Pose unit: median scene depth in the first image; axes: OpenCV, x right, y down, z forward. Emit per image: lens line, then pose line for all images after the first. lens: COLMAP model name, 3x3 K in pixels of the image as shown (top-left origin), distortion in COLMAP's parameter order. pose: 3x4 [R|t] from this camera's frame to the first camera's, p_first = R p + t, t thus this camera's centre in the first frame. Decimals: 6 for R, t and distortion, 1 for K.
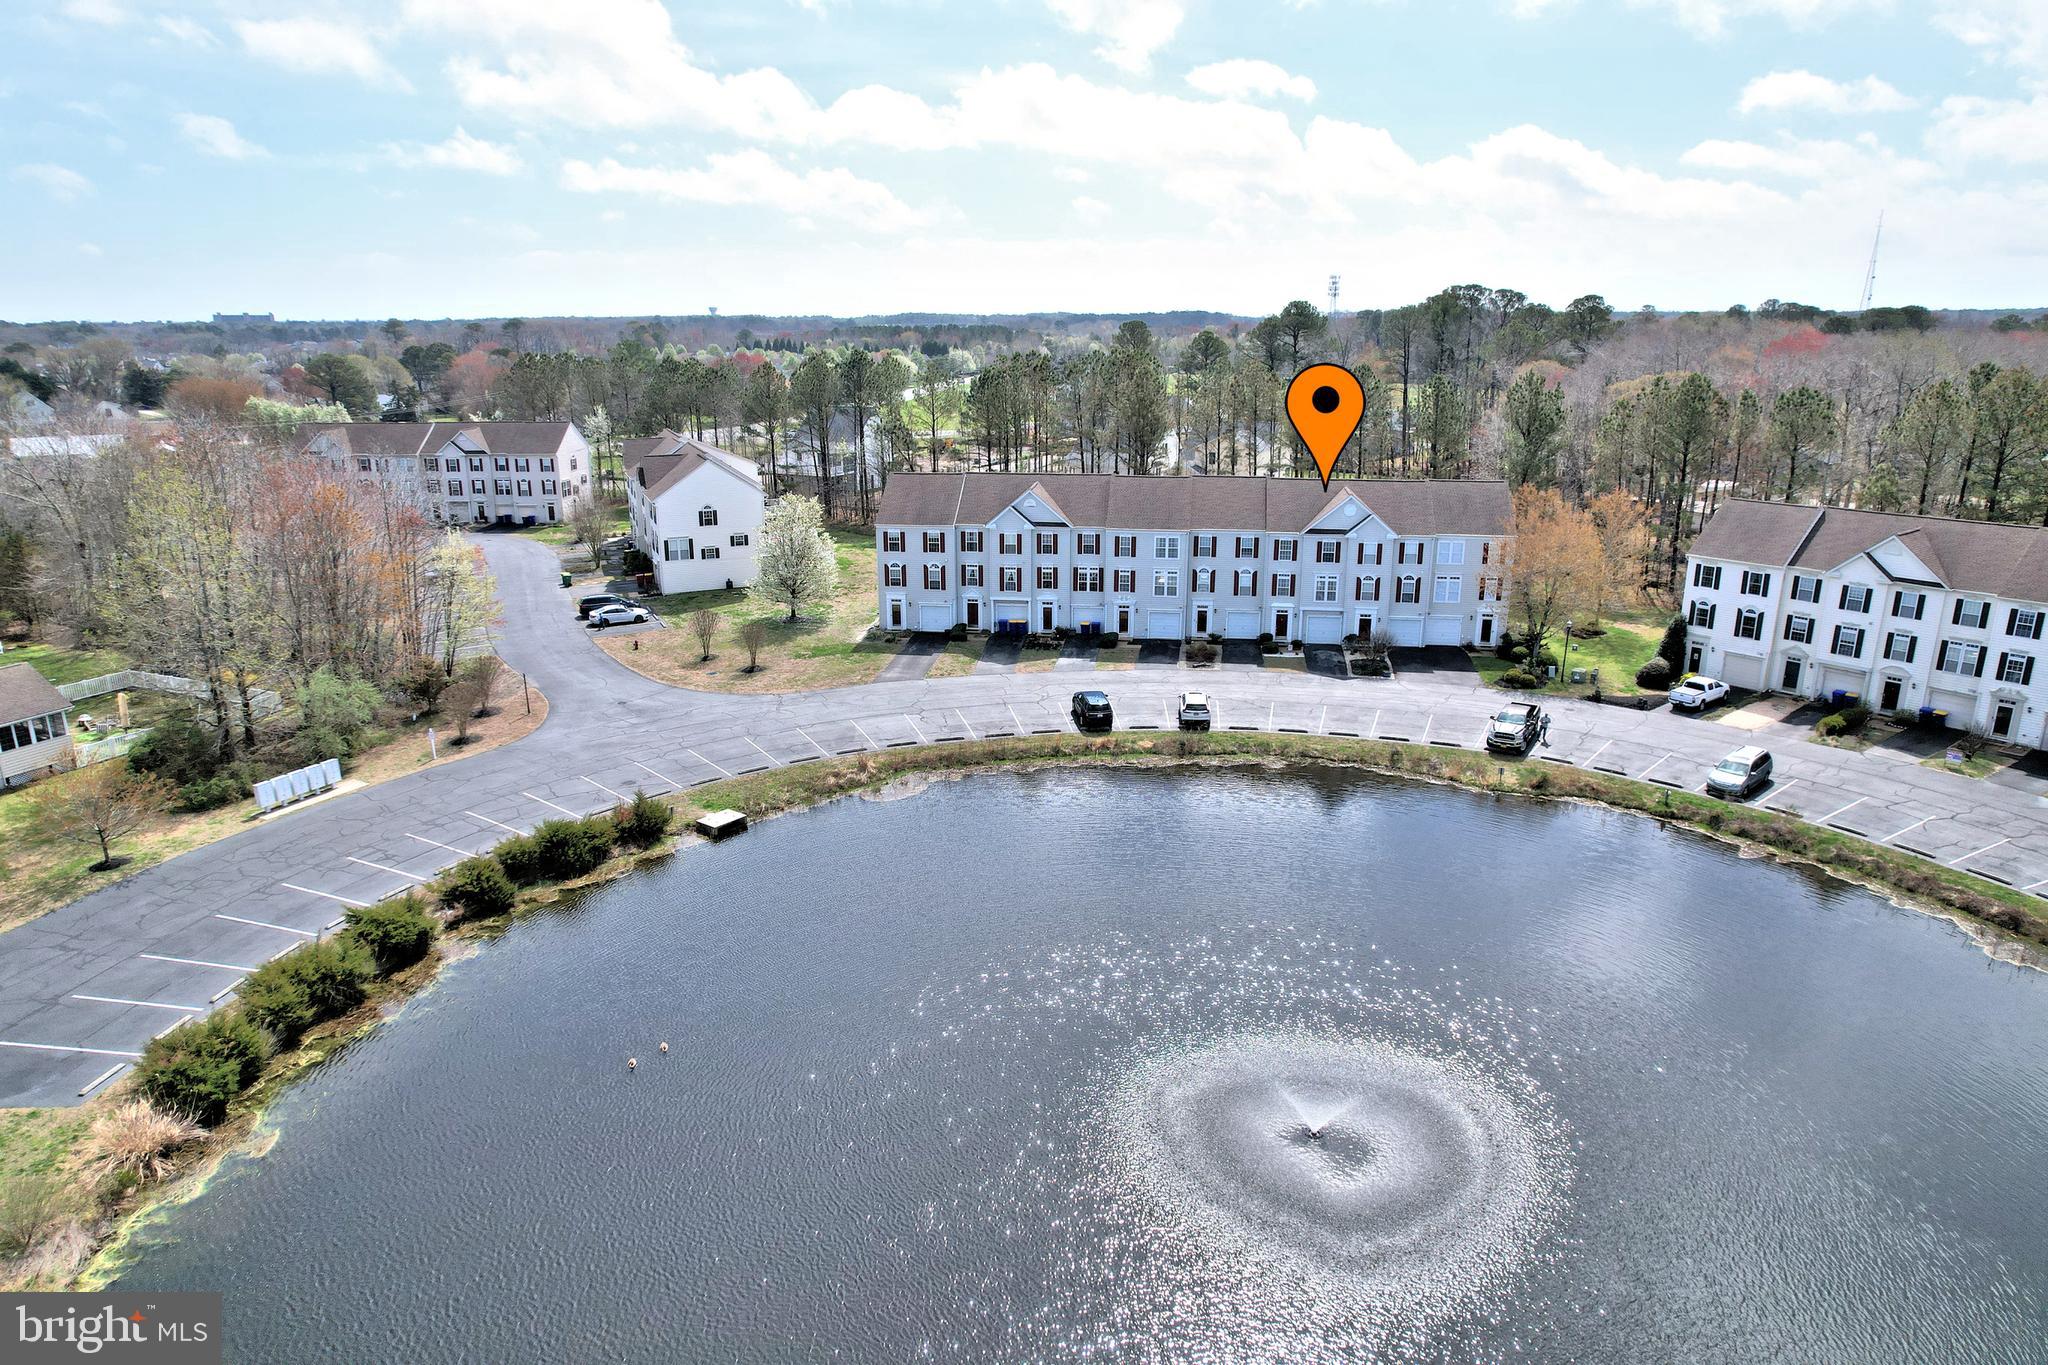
lens RADIAL K [[1311.6, 0, 1027.9], [0, 1311.6, 685.9], [0, 0, 1]] dist [-0.060046, 0.048502]
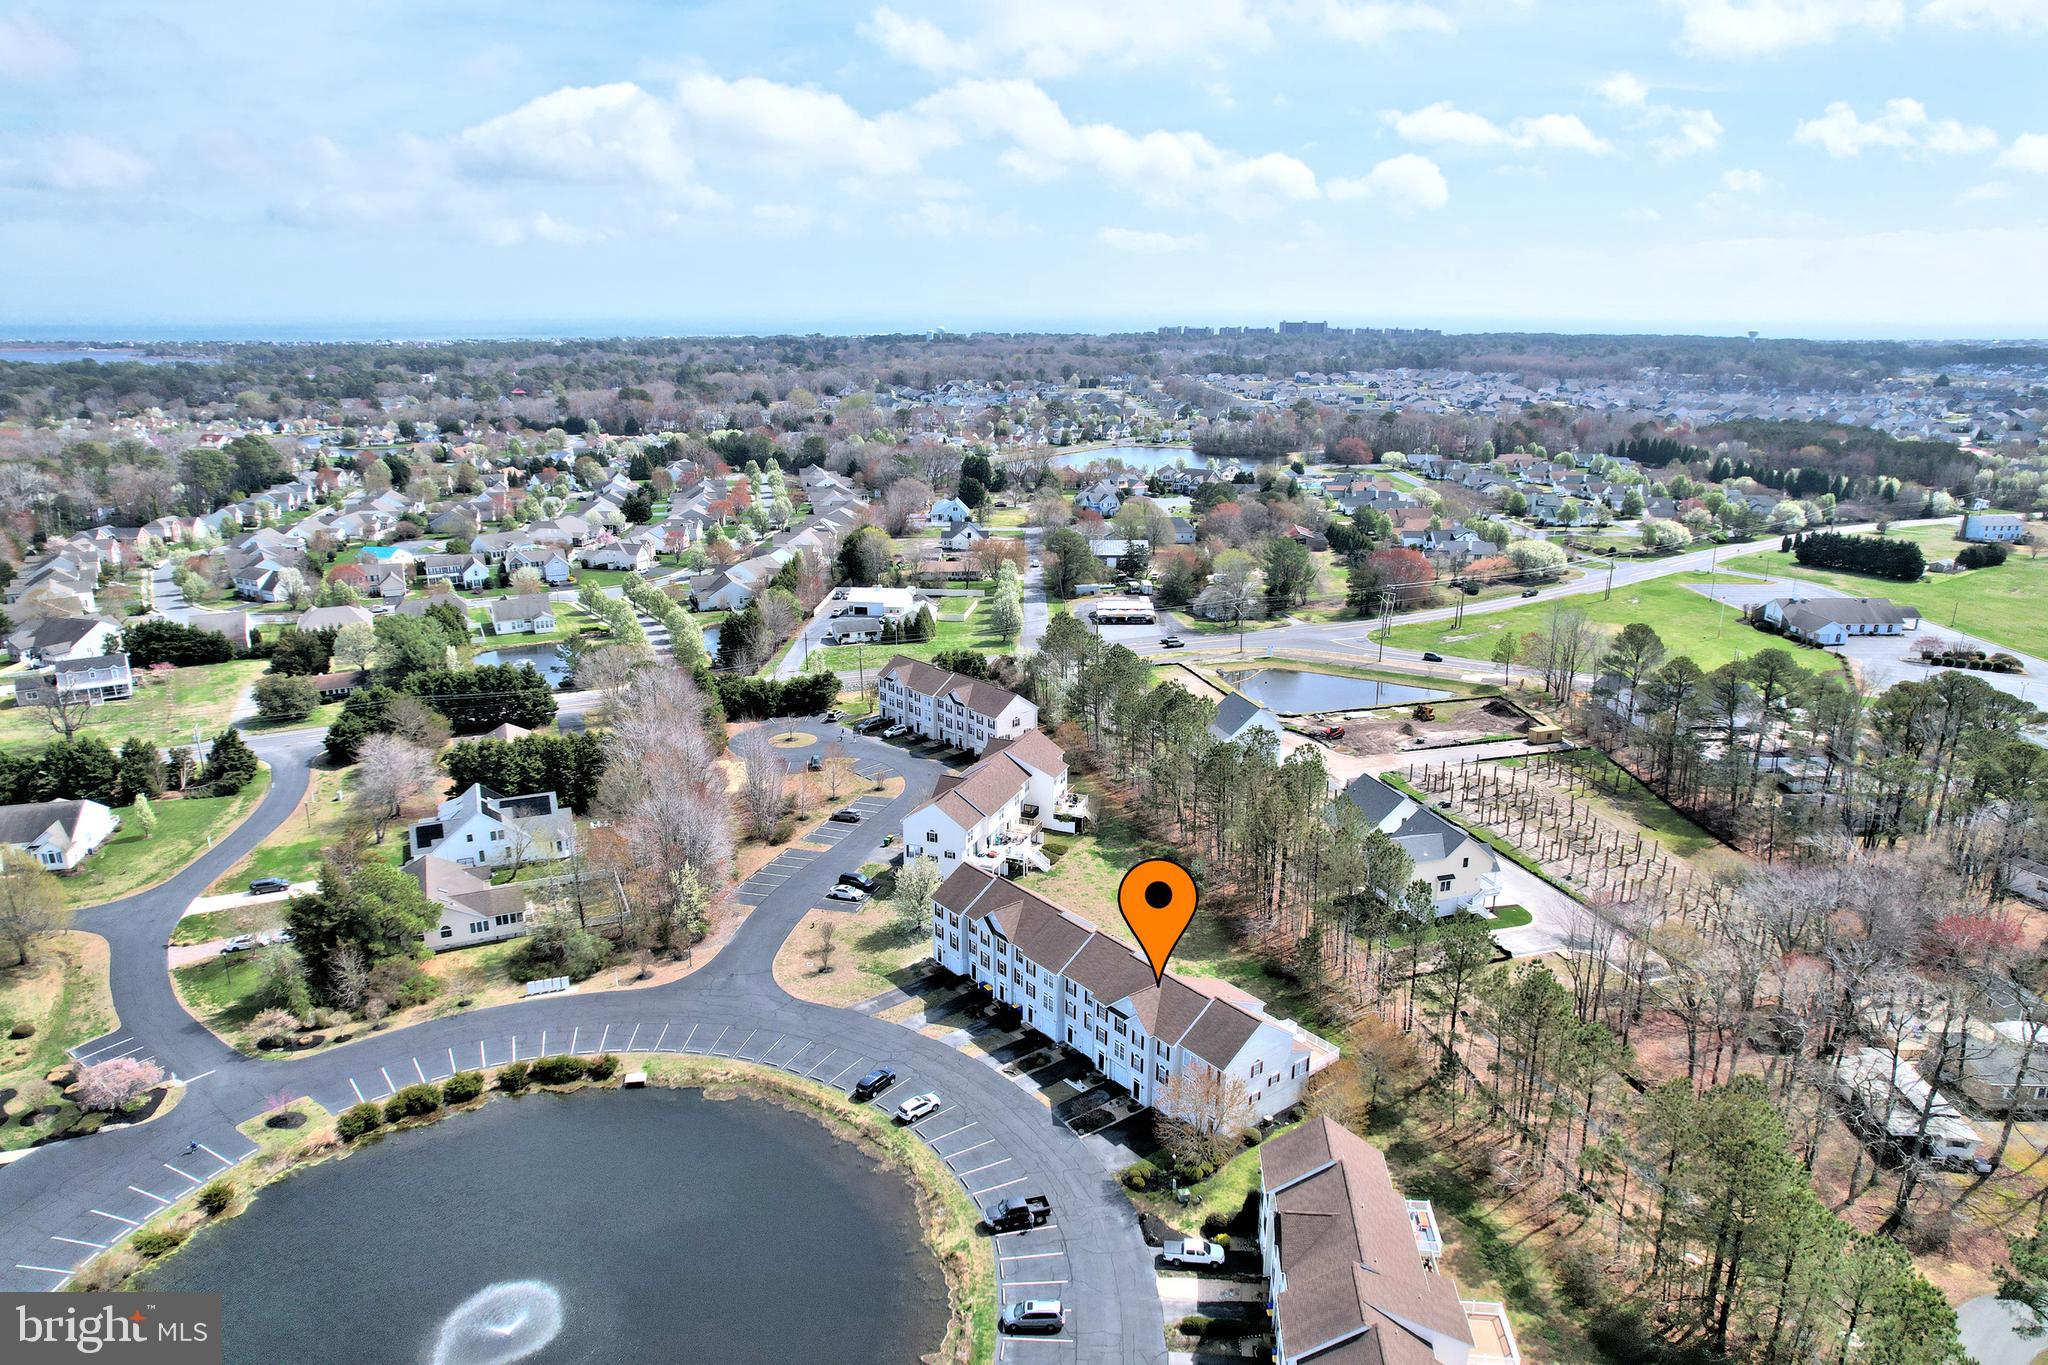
lens RADIAL K [[1311.6, 0, 1018.9], [0, 1311.6, 674.4], [0, 0, 1]] dist [-0.060046, 0.048502]
pose [[0.721867, 0.196844, -0.663446, 0.974119], [-0.196423, 0.977545, 0.076318, -0.539200], [0.663571, 0.075225, 0.744322, -0.127562]]
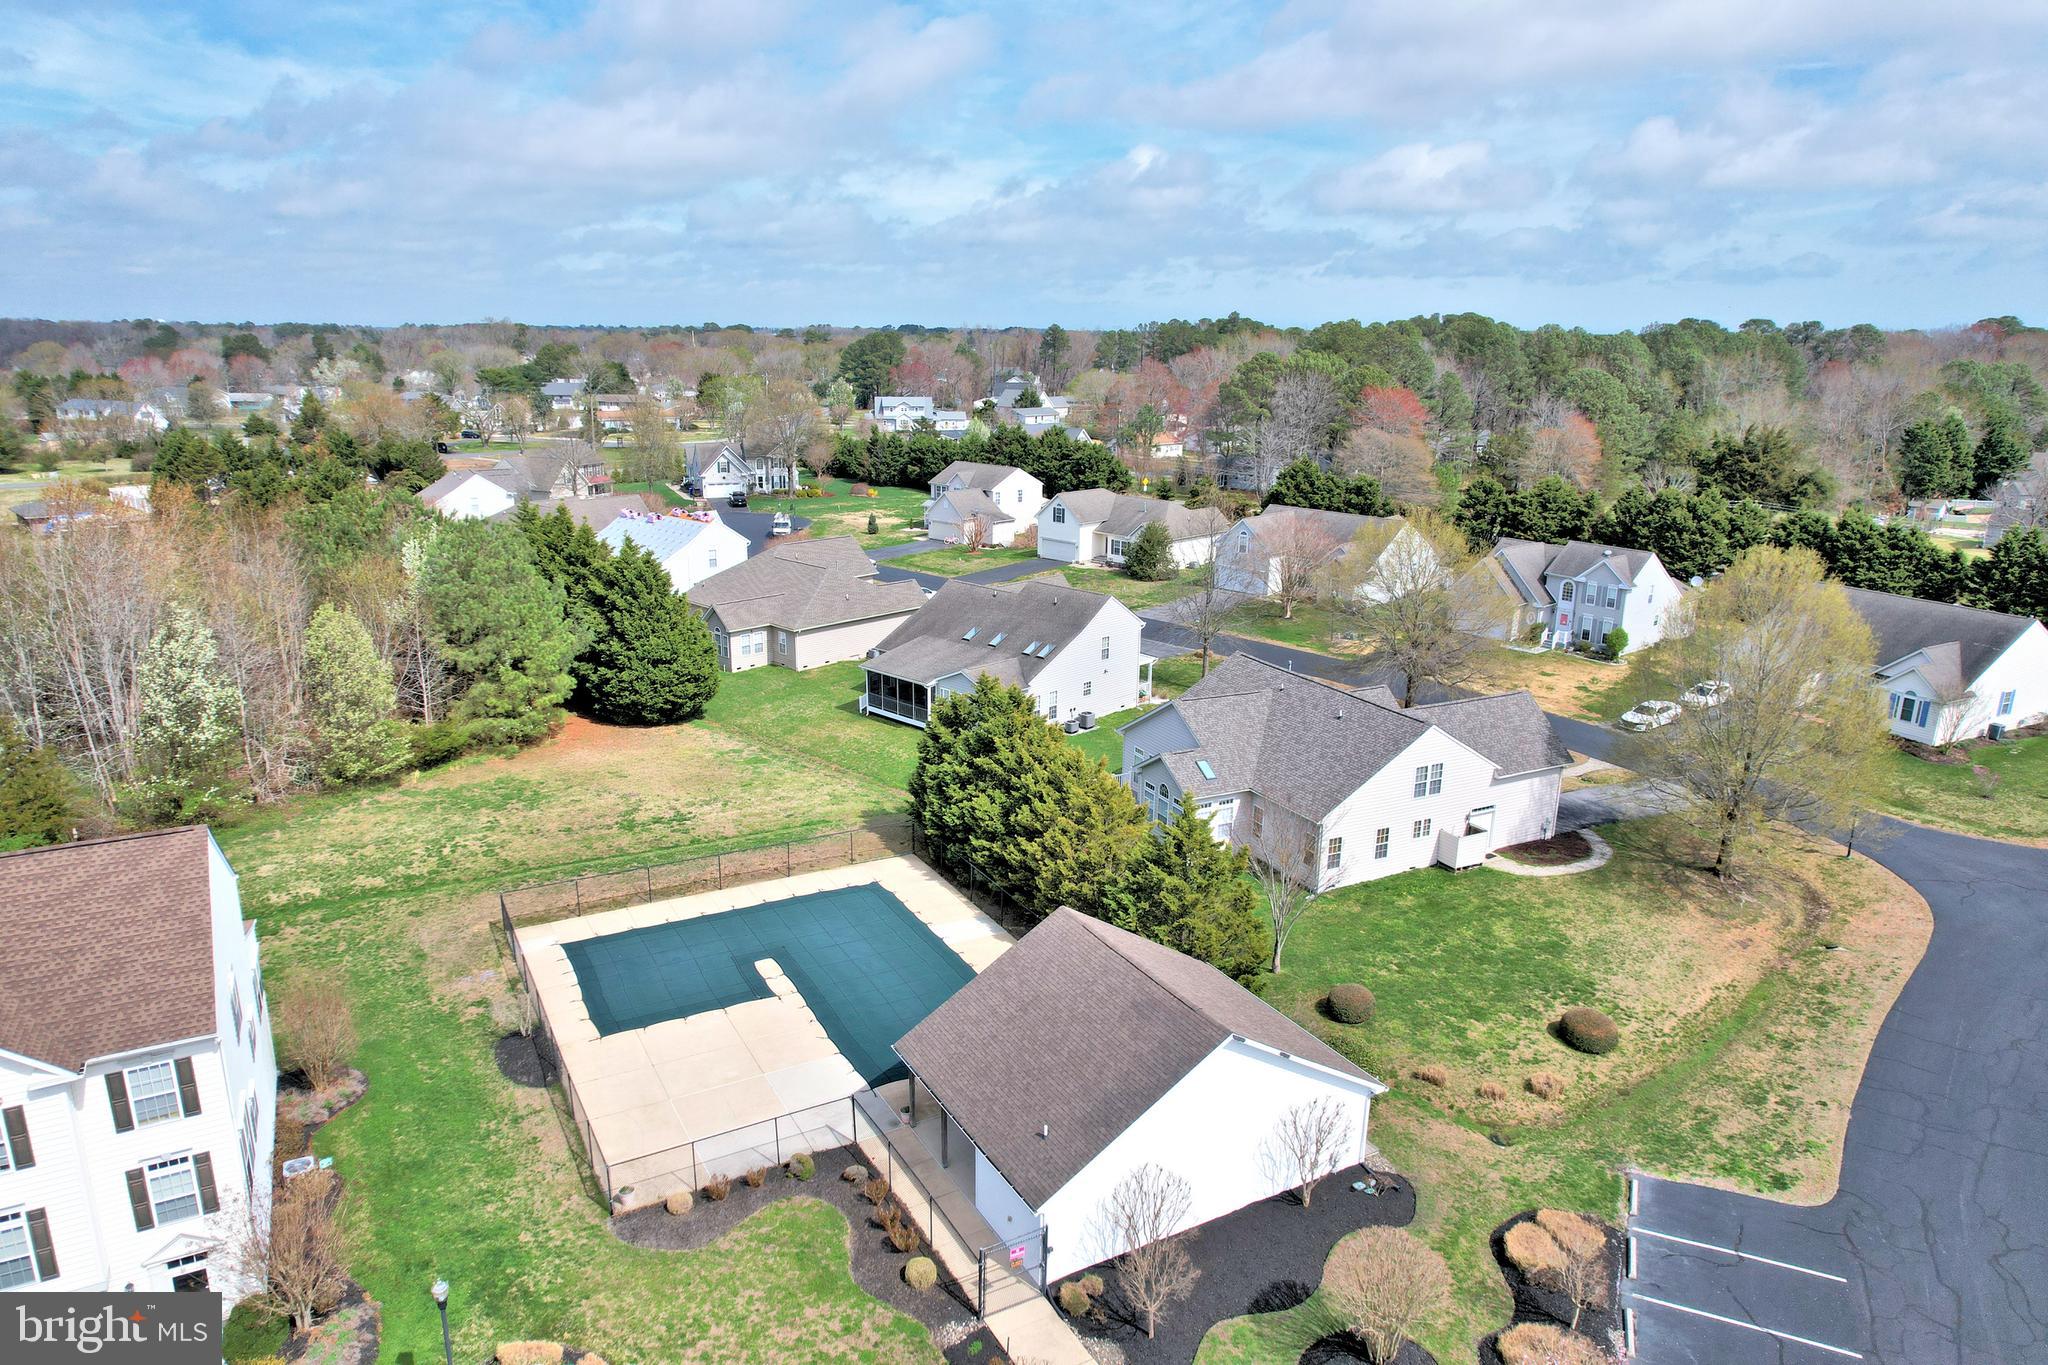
lens RADIAL K [[1311.6, 0, 1021.2], [0, 1311.6, 678.4], [0, 0, 1]] dist [-0.060046, 0.048502]
pose [[-0.516845, 0.222277, -0.826719, -0.244133], [-0.244311, 0.887246, 0.391289, -0.067760], [0.820478, 0.404212, -0.404264, 0.208029]]
